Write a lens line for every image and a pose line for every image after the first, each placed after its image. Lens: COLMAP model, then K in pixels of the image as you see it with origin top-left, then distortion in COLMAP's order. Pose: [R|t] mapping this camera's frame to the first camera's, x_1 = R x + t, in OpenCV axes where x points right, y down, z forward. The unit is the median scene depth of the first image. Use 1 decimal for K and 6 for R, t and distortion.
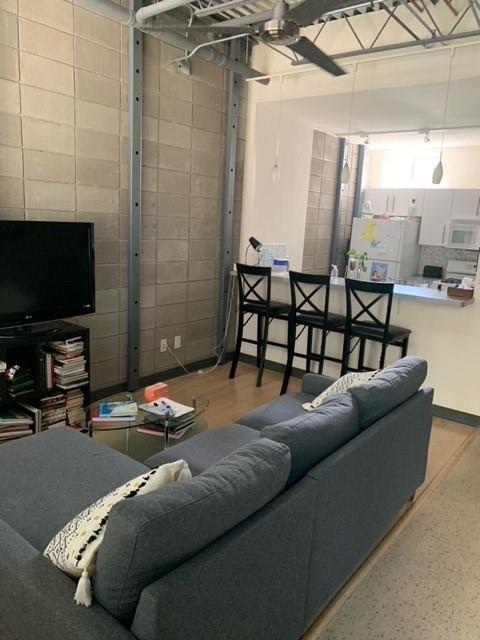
lens RADIAL K [[490.0, 0, 243.5], [0, 490.0, 317.1], [0, 0, 1]] dist [0.027209, -0.027707]
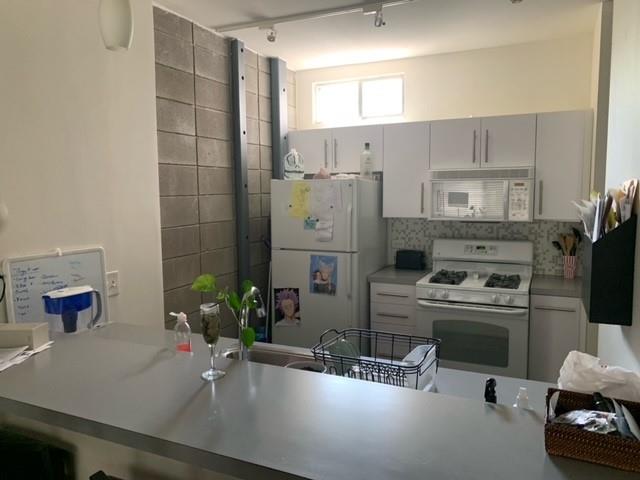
lens RADIAL K [[490.0, 0, 316.4], [0, 490.0, 239.4], [0, 0, 1]] dist [0.027209, -0.027707]
pose [[0.971355, -0.087766, 0.220832, 0.146333], [0.107673, 0.990981, -0.079764, -0.084024], [-0.211840, 0.101257, 0.972045, 0.450107]]
